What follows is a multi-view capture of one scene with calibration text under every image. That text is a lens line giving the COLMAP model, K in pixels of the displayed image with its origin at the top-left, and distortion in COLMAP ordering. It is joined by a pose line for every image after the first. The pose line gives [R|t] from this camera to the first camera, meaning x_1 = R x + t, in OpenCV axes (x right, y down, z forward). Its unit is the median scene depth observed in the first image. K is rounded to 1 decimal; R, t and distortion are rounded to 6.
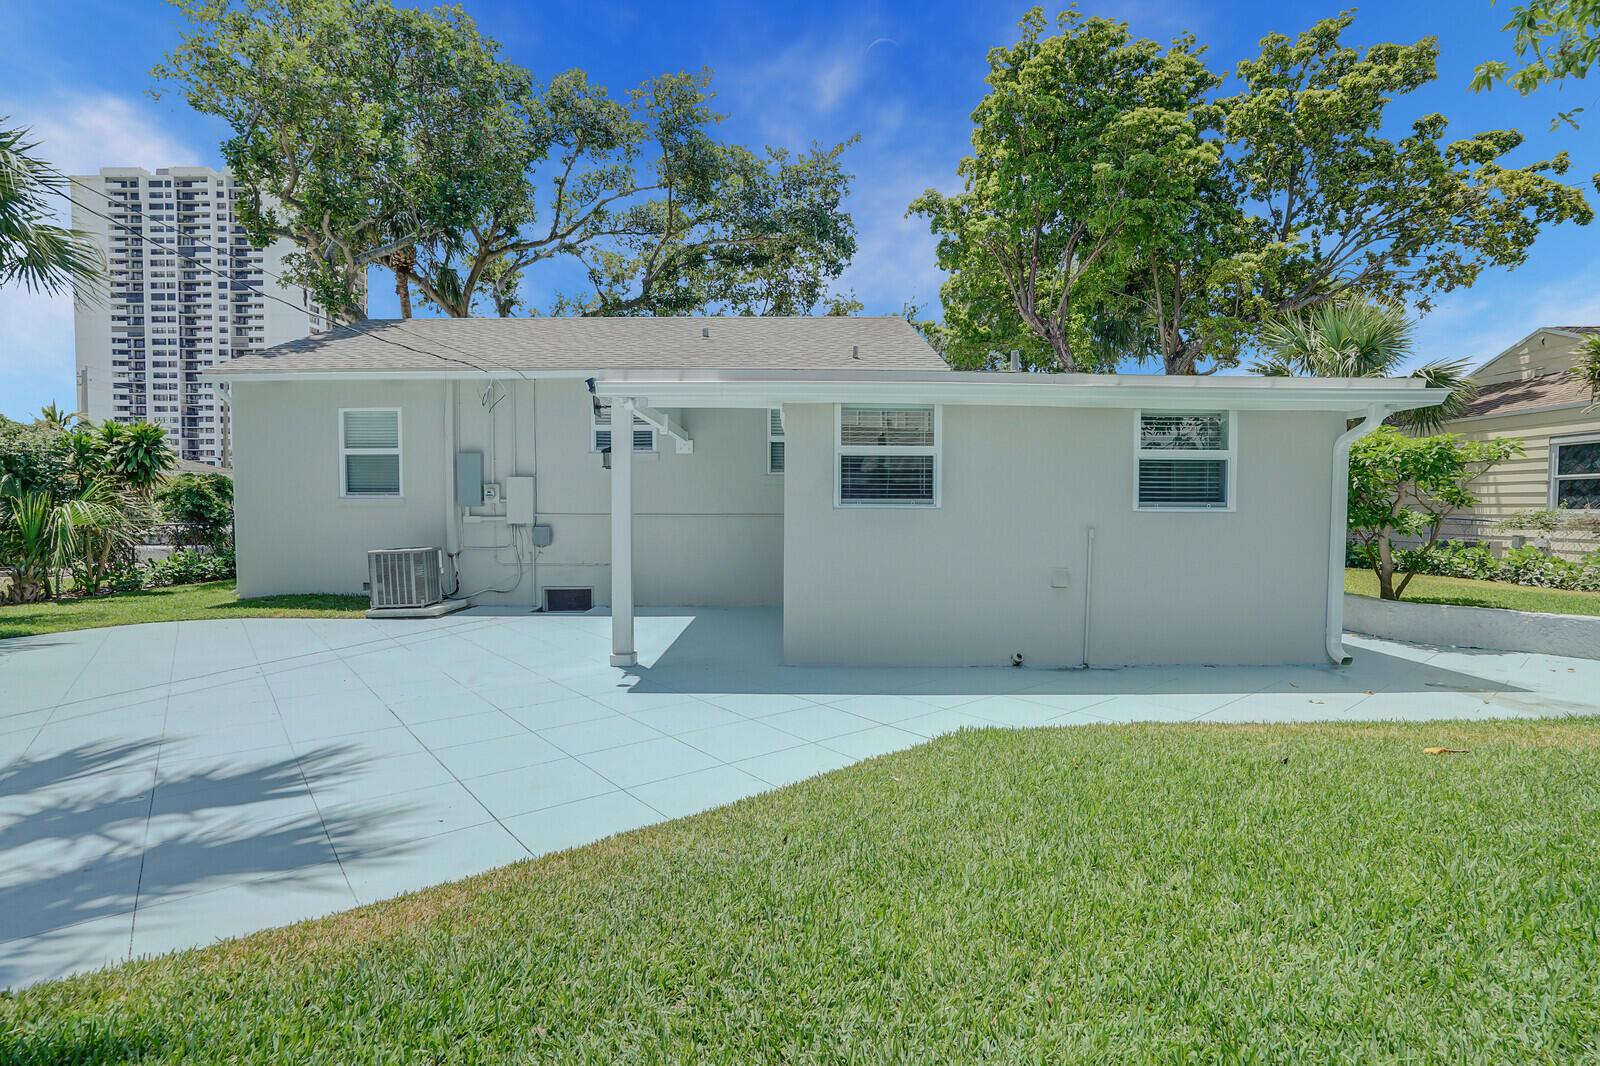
lens RADIAL K [[753.4, 0, 800.0], [0, 753.4, 533.0], [0, 0, 1]] dist [-0.070402, 0.028982]
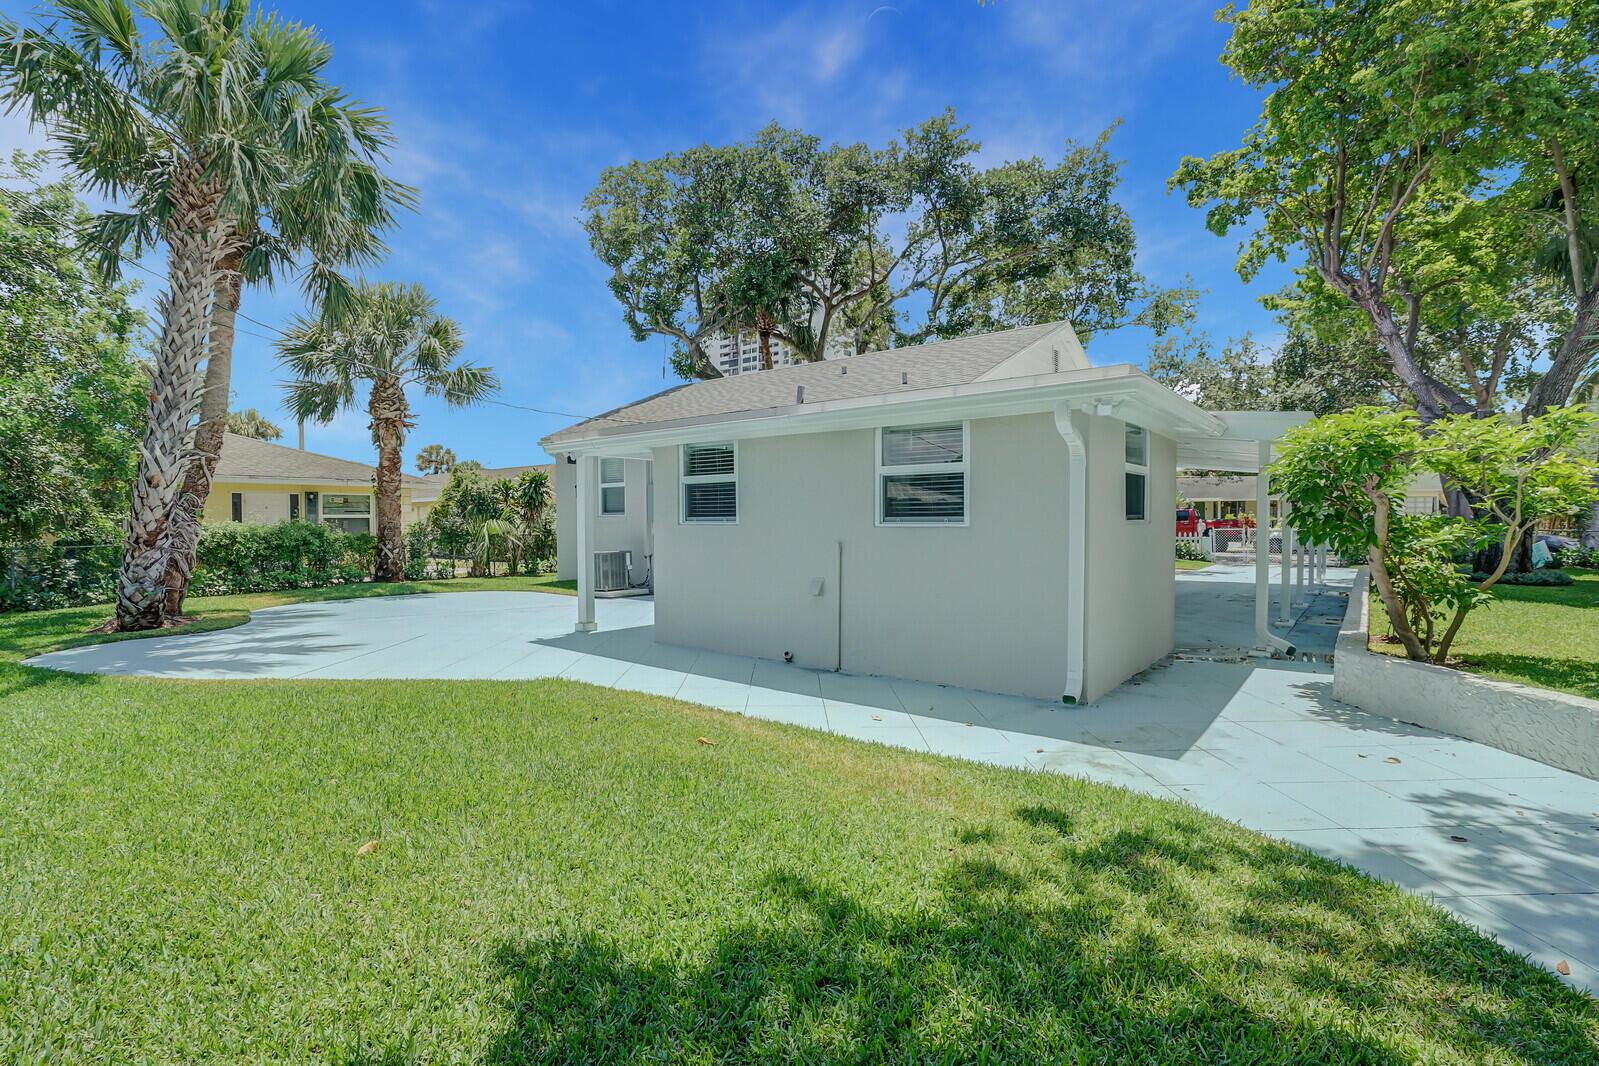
lens RADIAL K [[752.9, 0, 799.5], [0, 752.9, 533.0], [0, 0, 1]] dist [-0.070402, 0.028982]
pose [[0.776911, 0.004342, -0.629596, 0.667890], [-0.013372, 0.999864, -0.009605, -0.005362], [0.629469, 0.015881, 0.776864, 0.074708]]
